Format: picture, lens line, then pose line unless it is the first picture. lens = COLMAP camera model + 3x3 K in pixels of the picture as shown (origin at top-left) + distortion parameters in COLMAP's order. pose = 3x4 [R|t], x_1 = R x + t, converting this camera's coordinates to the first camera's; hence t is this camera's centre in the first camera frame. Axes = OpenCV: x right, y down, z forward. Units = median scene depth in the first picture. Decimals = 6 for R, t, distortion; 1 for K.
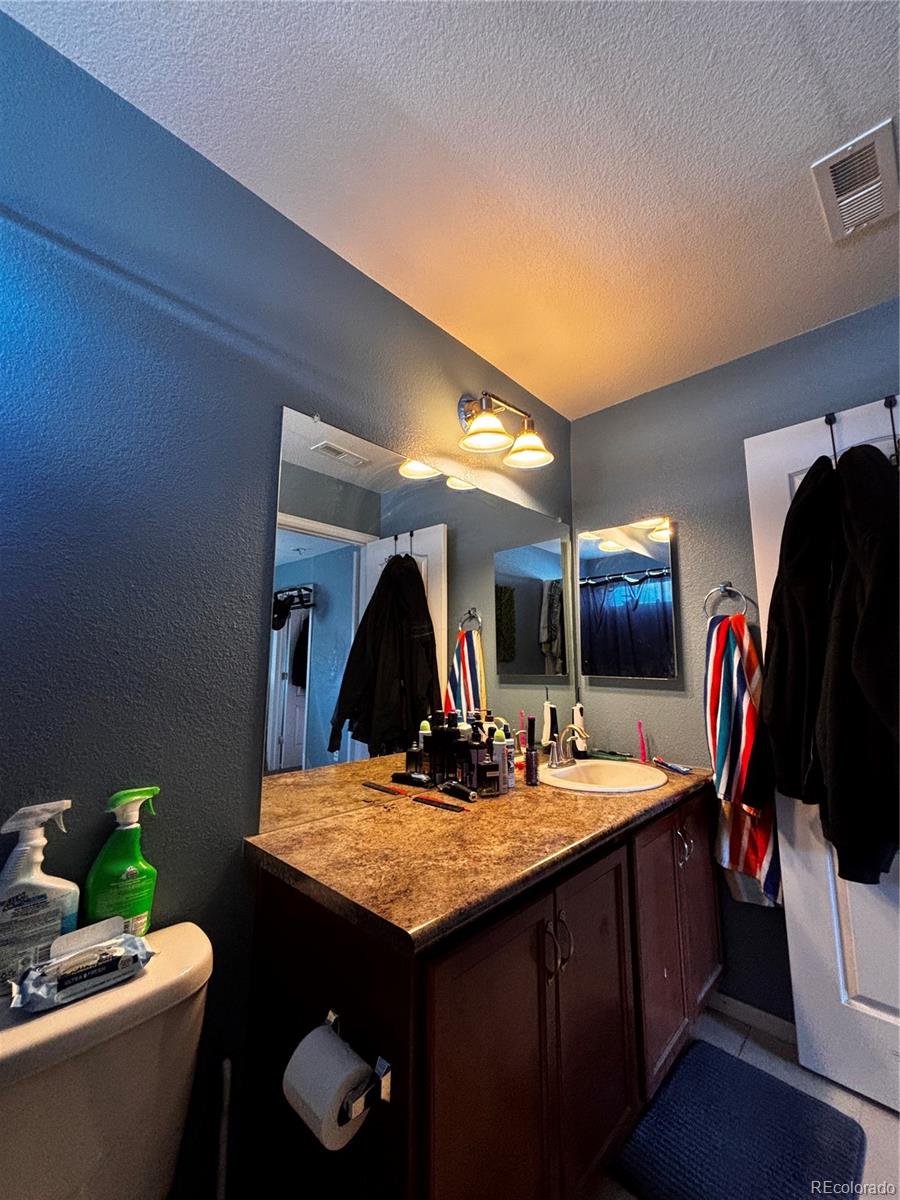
lens RADIAL K [[480.4, 0, 450.0], [0, 480.4, 600.0], [0, 0, 1]] dist [-0.001050, -0.000261]
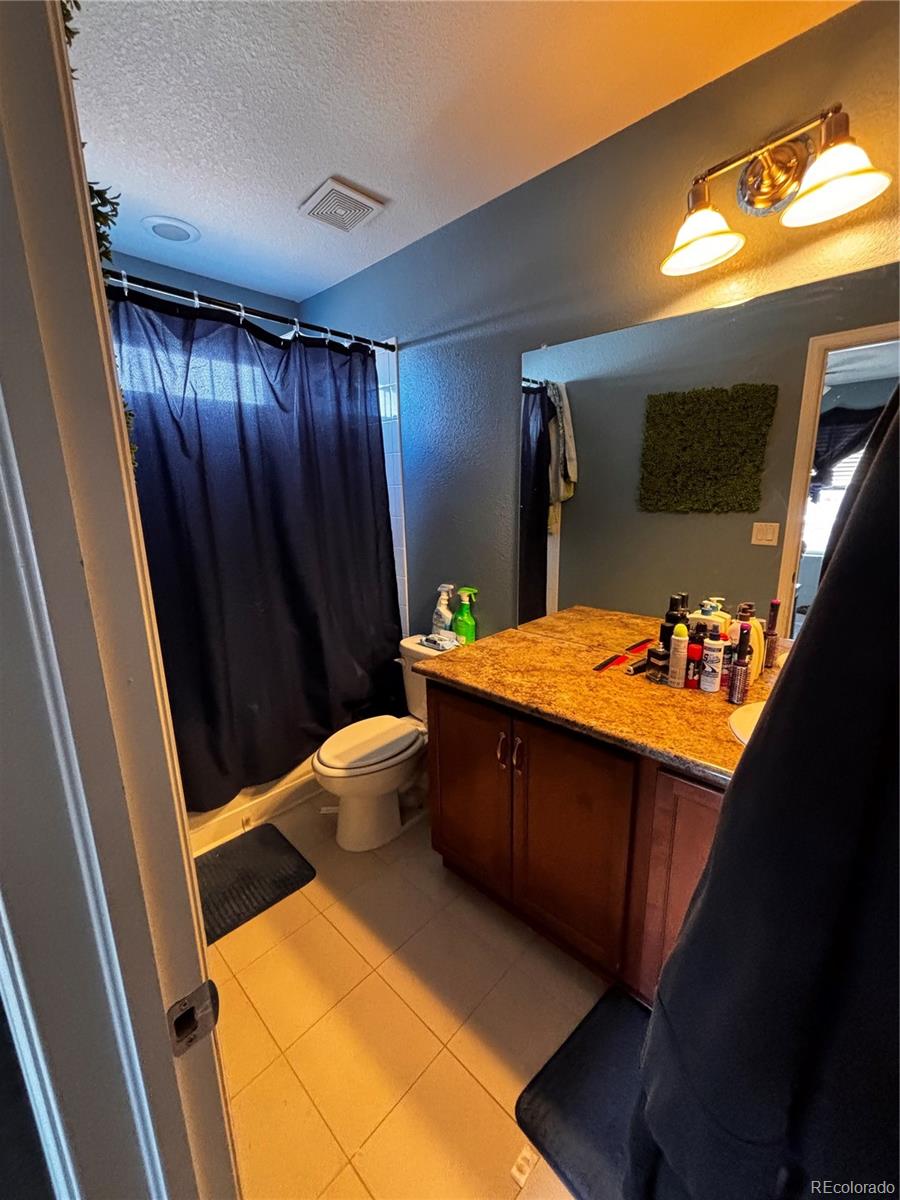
lens RADIAL K [[480.4, 0, 450.0], [0, 480.4, 600.0], [0, 0, 1]] dist [-0.001050, -0.000261]
pose [[-0.009825, 0.214616, -0.976649, 1.272038], [0.152601, 0.965578, 0.210648, -0.038308], [0.988239, -0.146968, -0.042237, 0.792535]]
